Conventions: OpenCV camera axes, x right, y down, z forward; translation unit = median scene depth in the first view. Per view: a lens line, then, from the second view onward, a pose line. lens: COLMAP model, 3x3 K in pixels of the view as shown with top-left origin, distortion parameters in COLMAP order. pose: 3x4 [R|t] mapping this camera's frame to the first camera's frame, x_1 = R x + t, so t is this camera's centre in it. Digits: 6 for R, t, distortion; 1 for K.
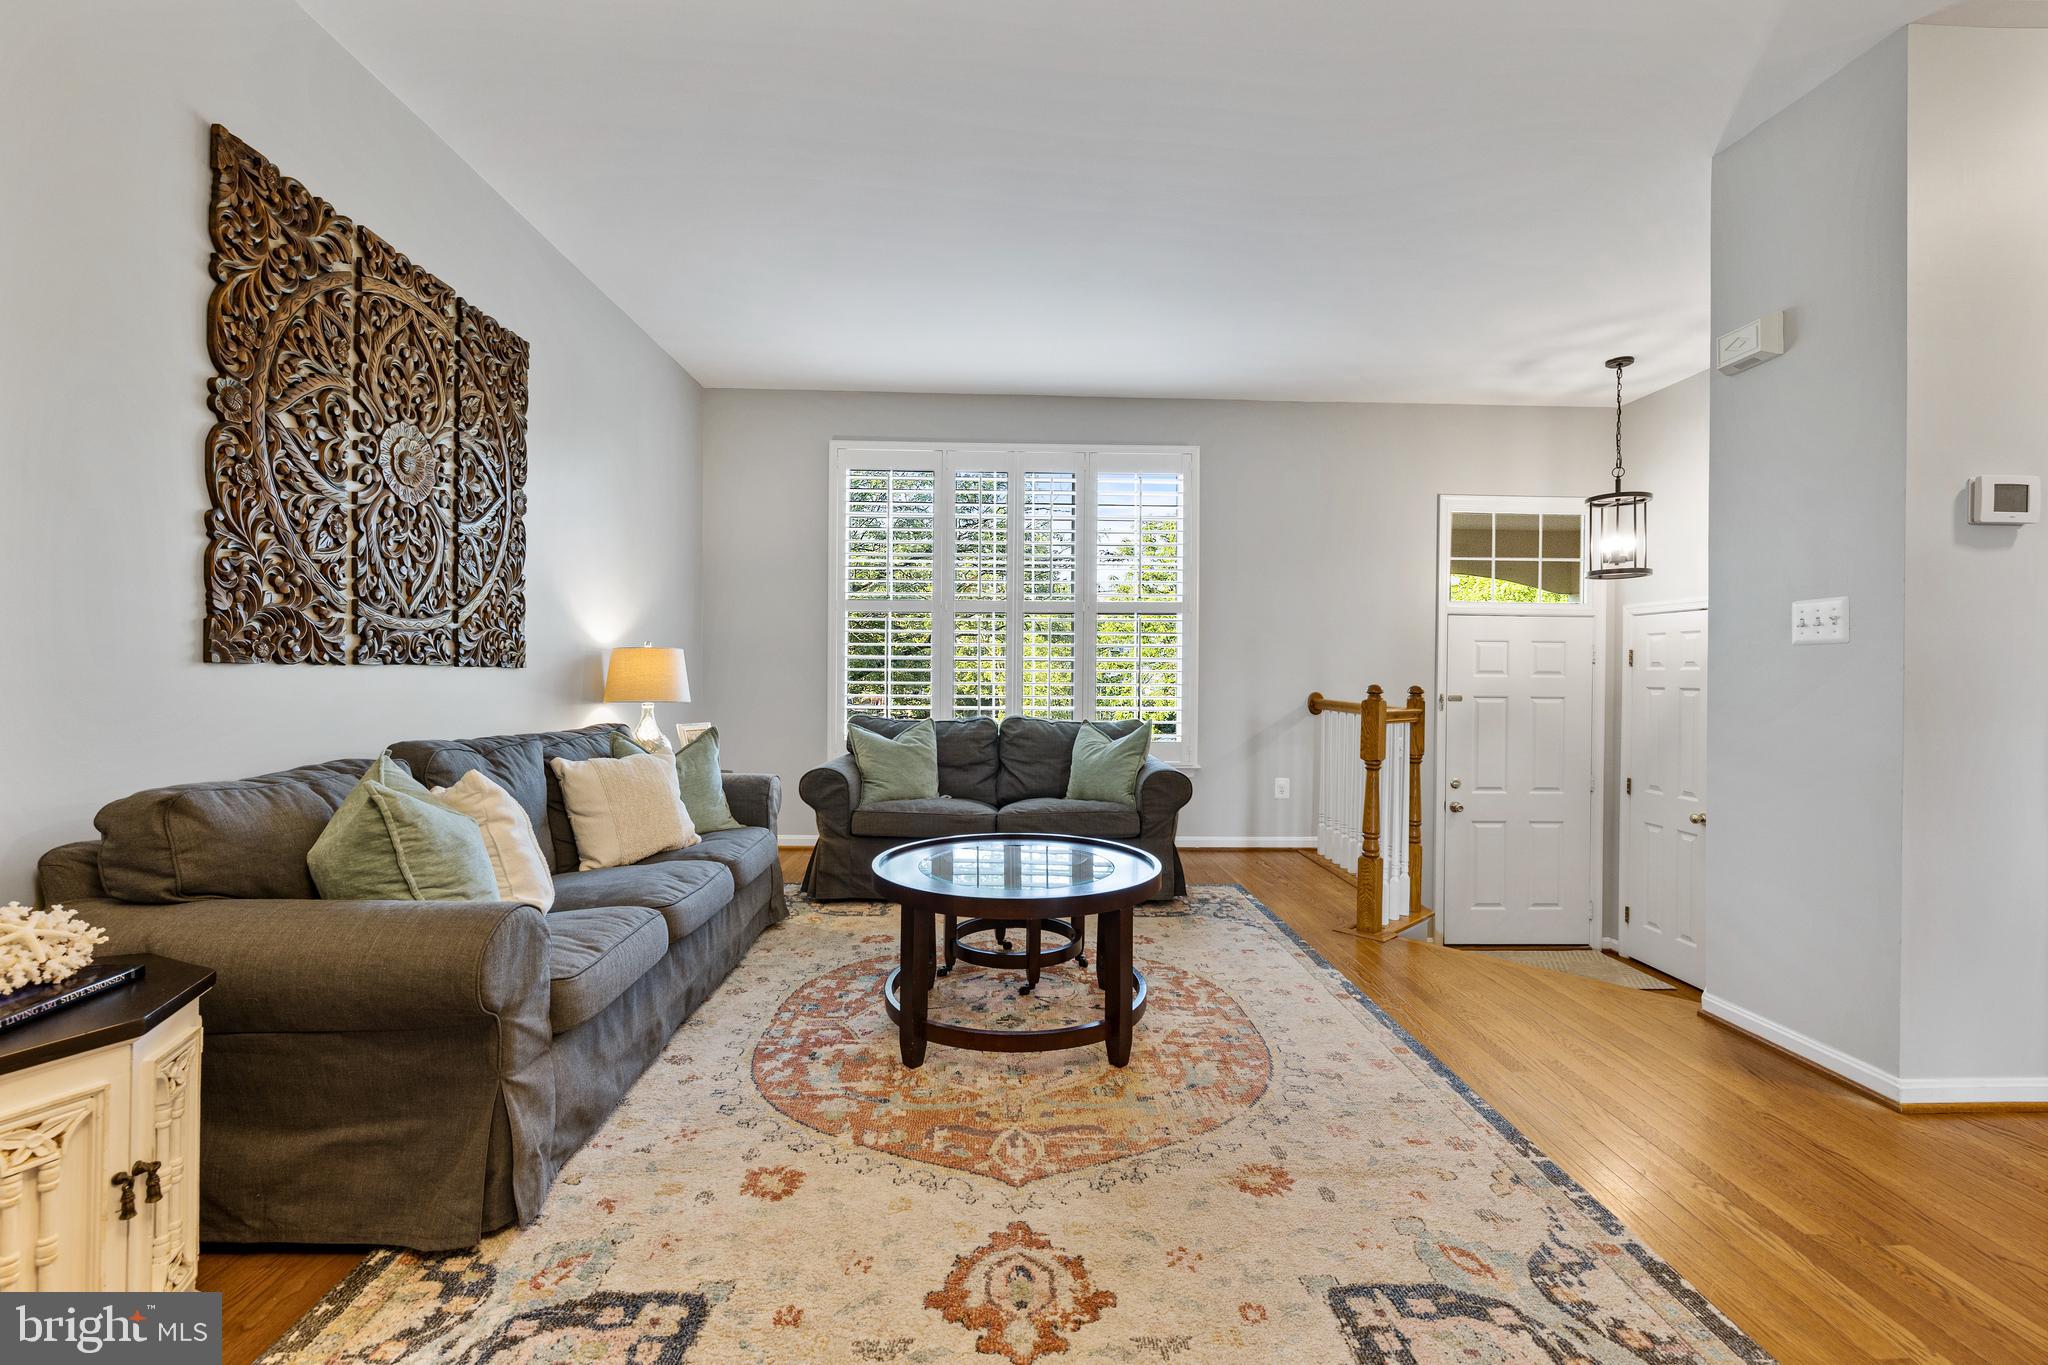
lens RADIAL K [[863.4, 0, 1028.6], [0, 863.4, 678.7], [0, 0, 1]] dist [-0.001319, 0.000582]
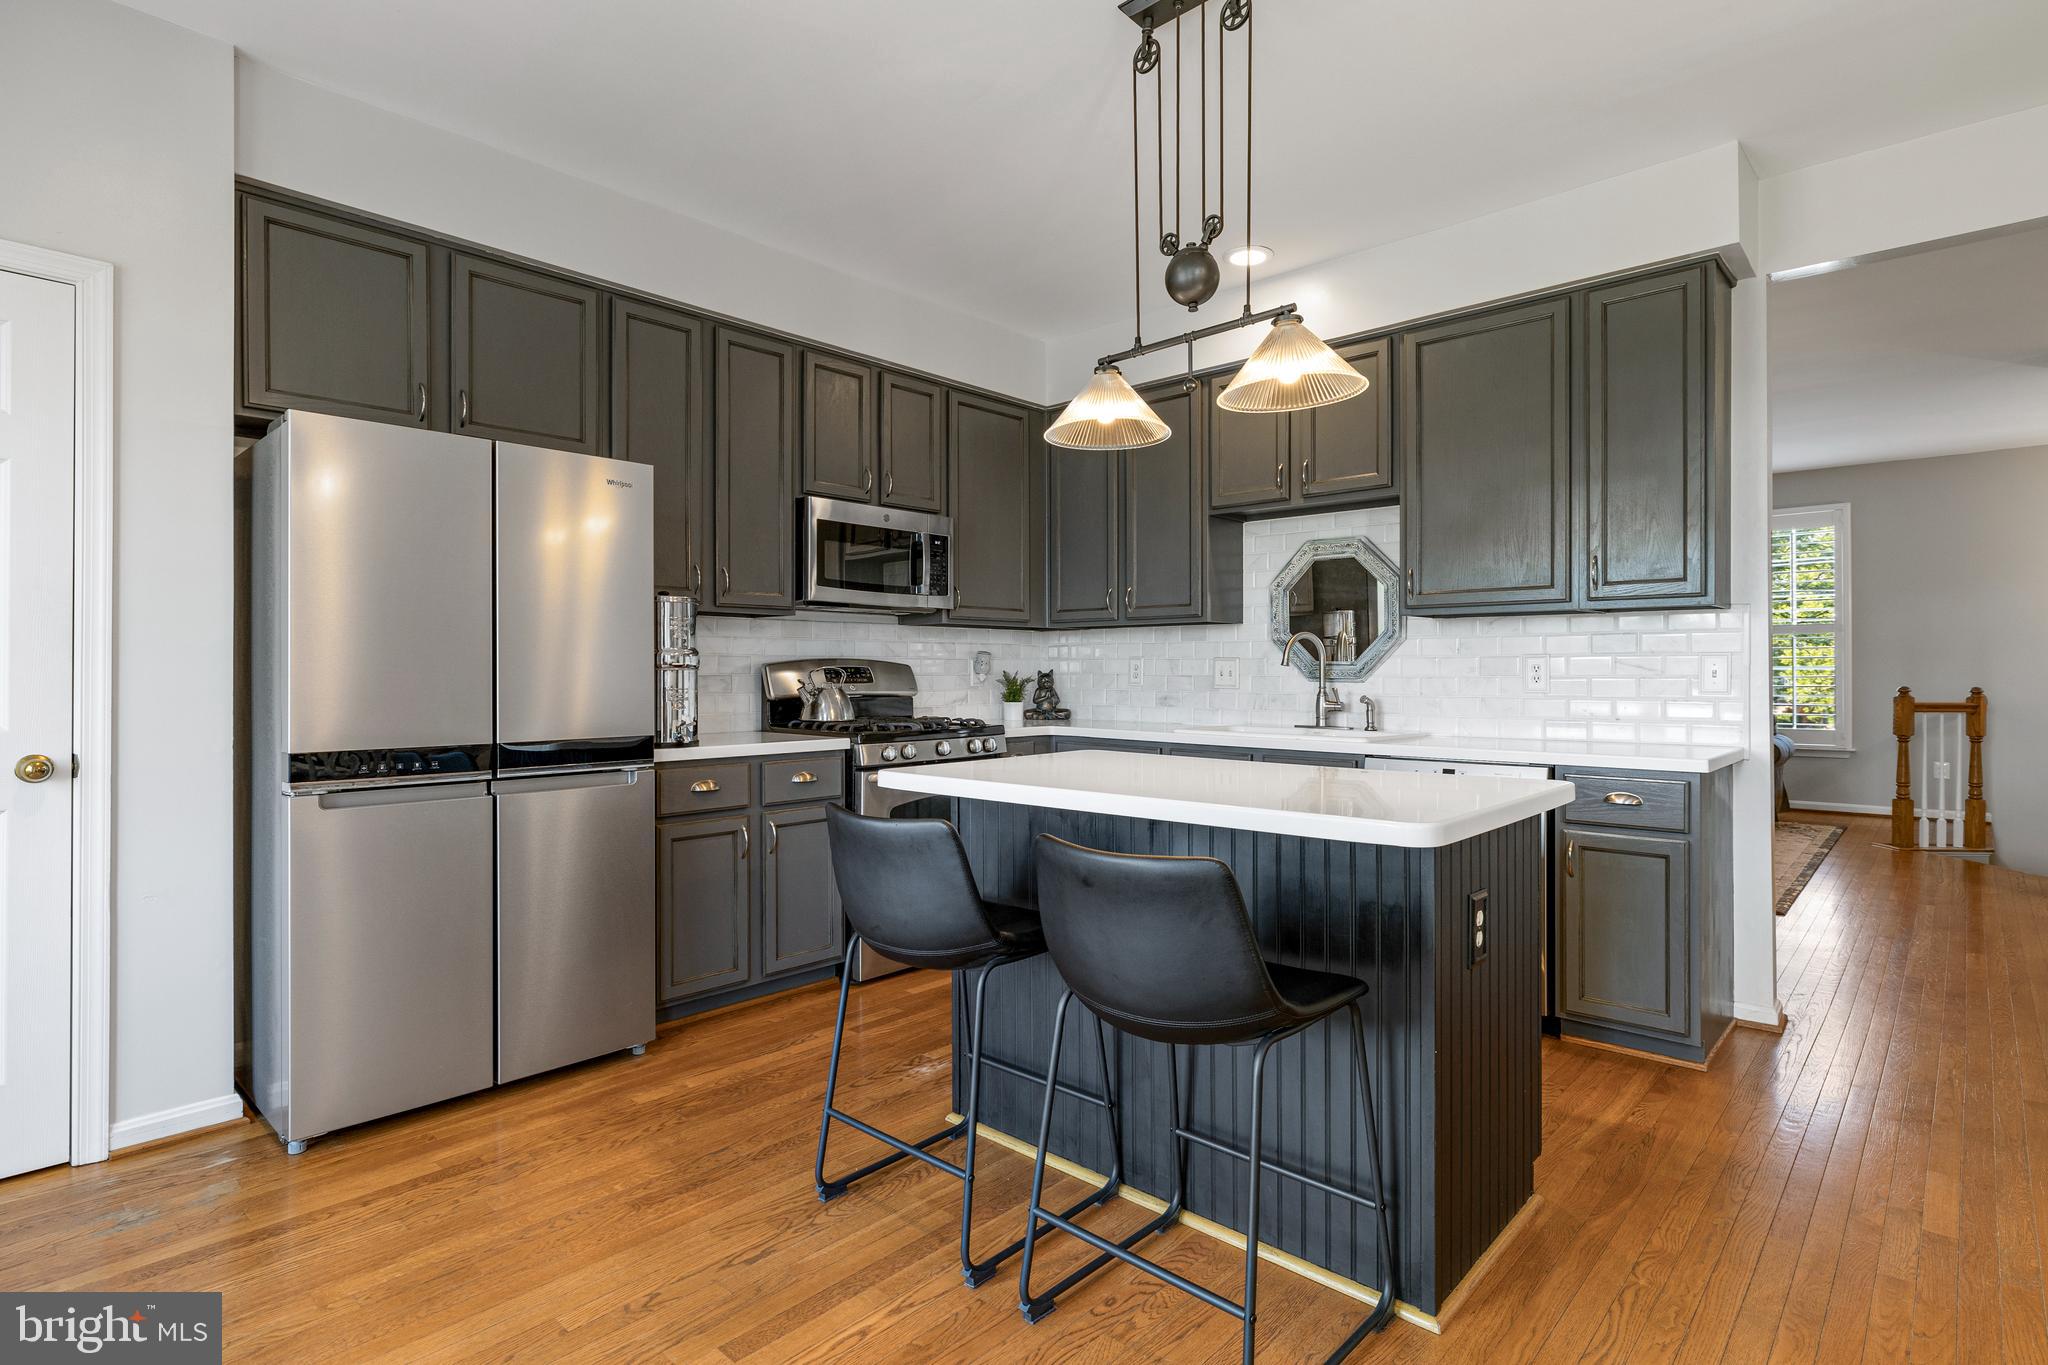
lens RADIAL K [[1006.6, 0, 1032.9], [0, 1006.6, 673.1], [0, 0, 1]] dist [-0.002716, 0.000070]
pose [[0.708521, -0.009940, -0.705620, 0.917090], [0.005367, 0.999948, -0.008697, -0.016111], [0.705670, 0.002375, 0.708537, -2.238290]]
